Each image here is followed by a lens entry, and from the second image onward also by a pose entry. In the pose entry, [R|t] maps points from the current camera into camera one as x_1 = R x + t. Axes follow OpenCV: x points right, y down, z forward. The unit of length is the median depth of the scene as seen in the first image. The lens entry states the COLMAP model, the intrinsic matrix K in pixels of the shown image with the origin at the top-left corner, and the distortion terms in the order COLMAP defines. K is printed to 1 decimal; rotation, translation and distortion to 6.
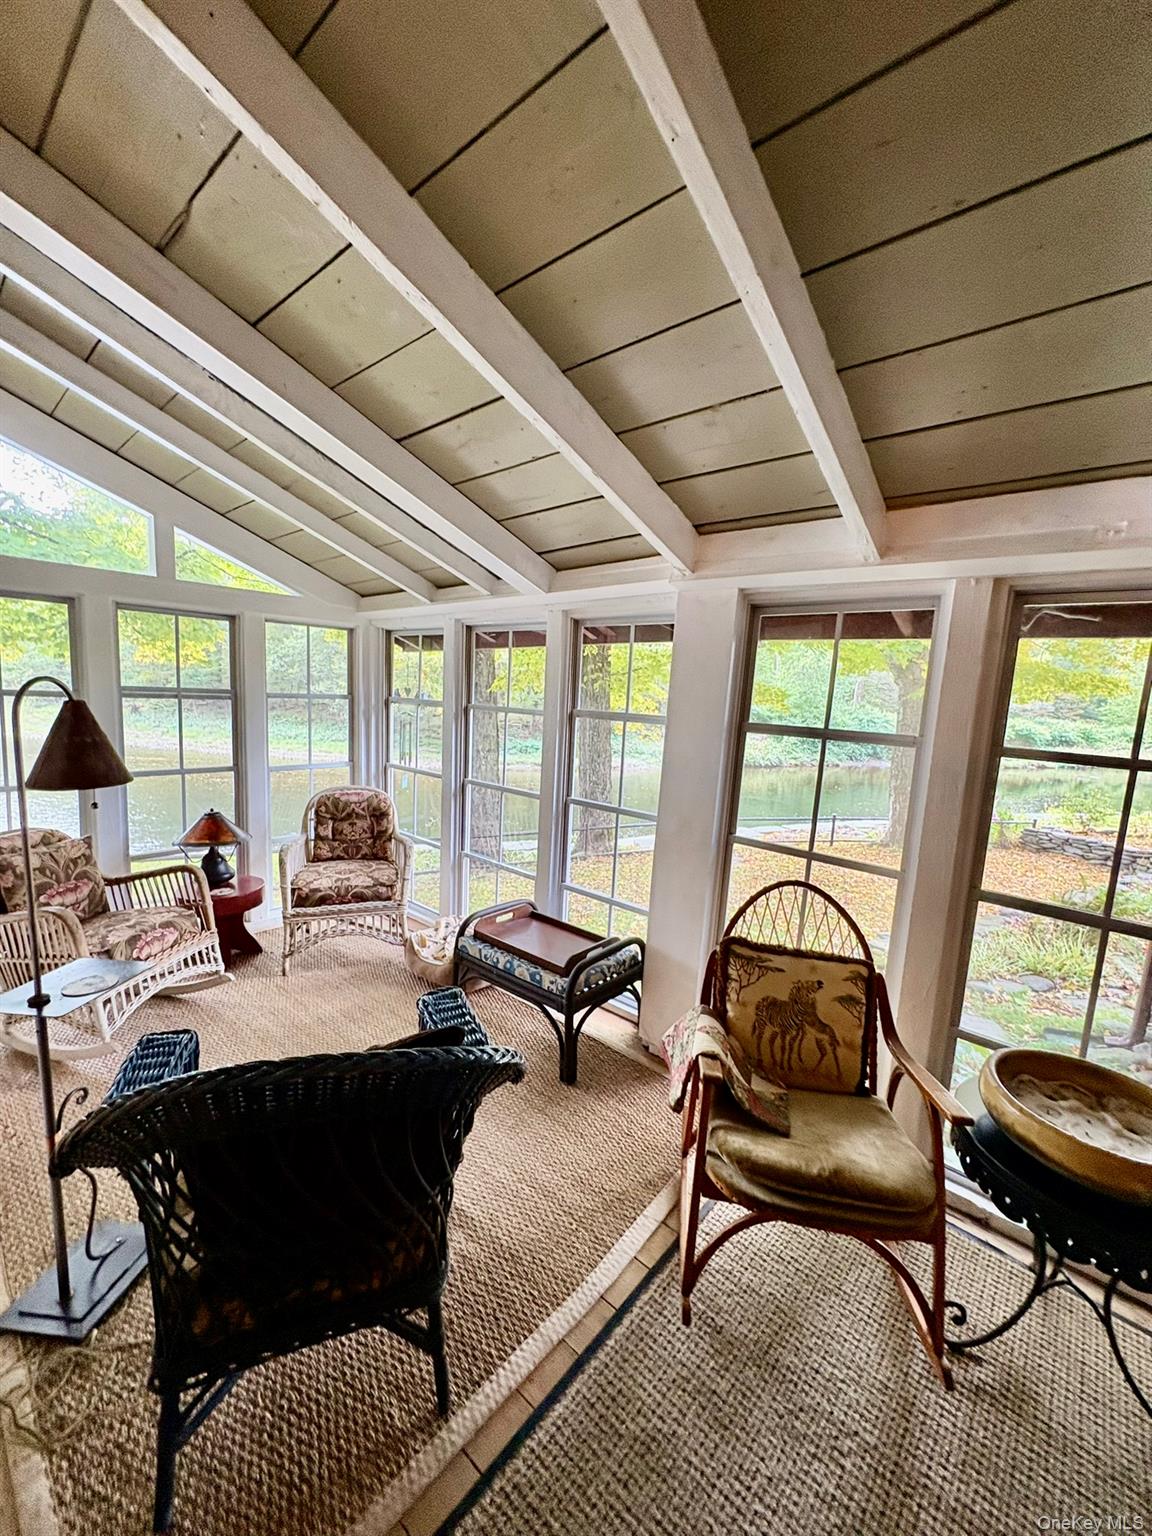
lens RADIAL K [[612.6, 0, 580.4], [0, 612.6, 767.4], [0, 0, 1]] dist [0.000157, -0.000140]
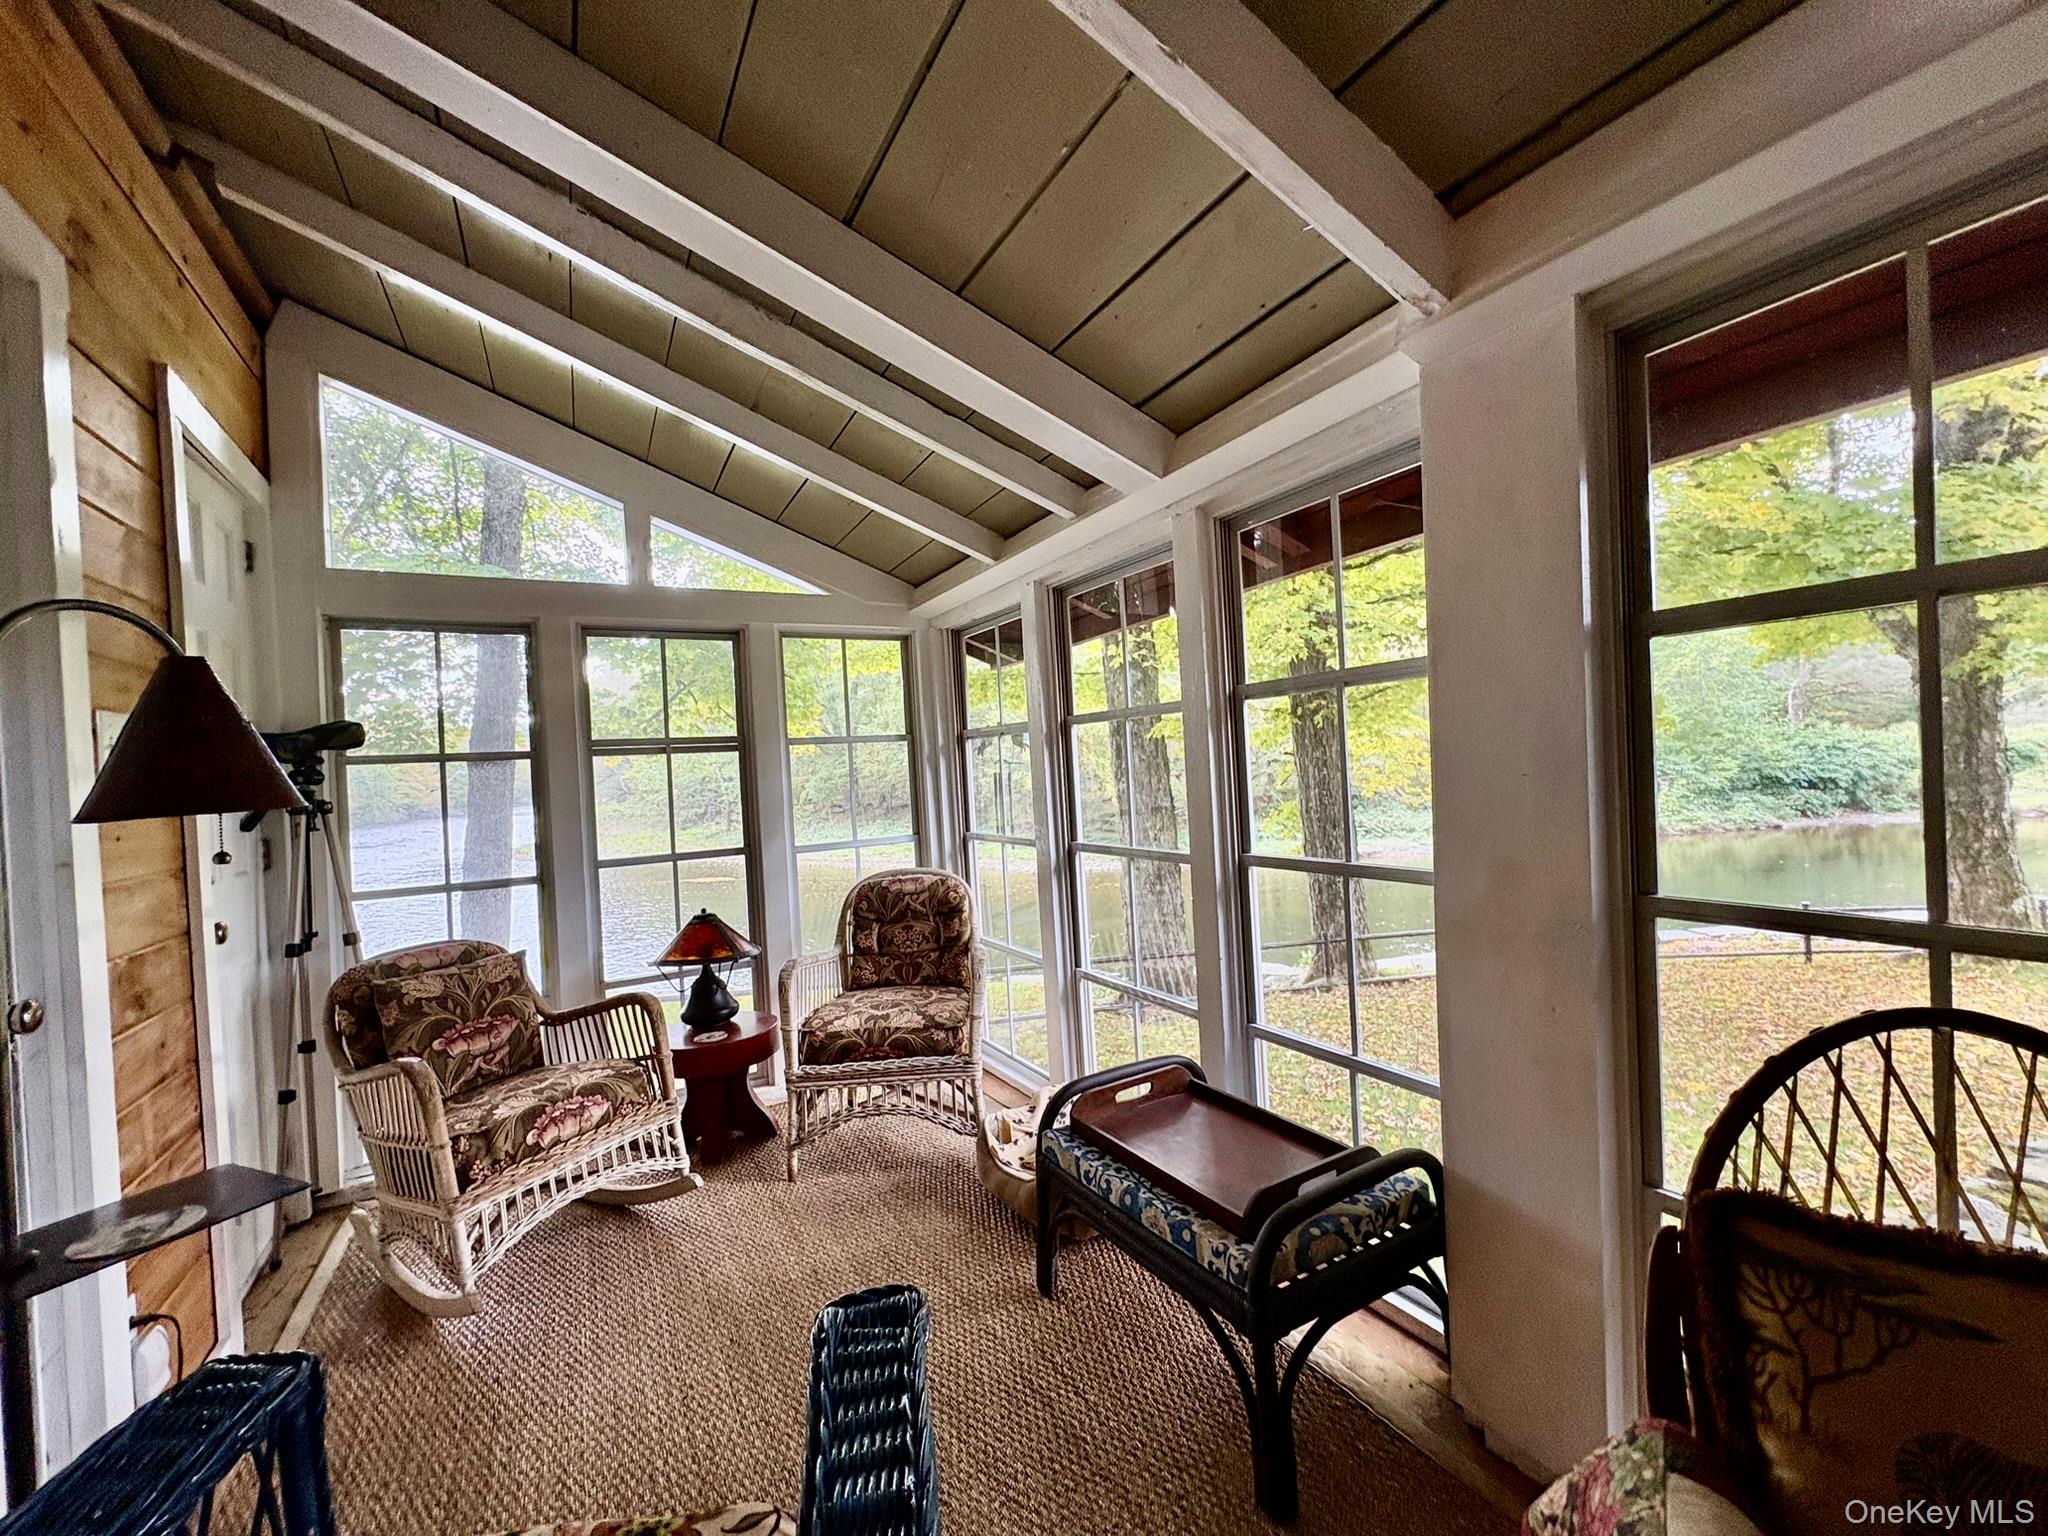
lens RADIAL K [[816.8, 0, 1026.0], [0, 816.8, 767.5], [0, 0, 1]] dist [0.000157, -0.000140]
pose [[0.940103, -0.100064, -0.325874, 0.039954], [0.058679, 0.989180, -0.134461, 0.060246], [0.335803, 0.107286, 0.935802, 0.288292]]
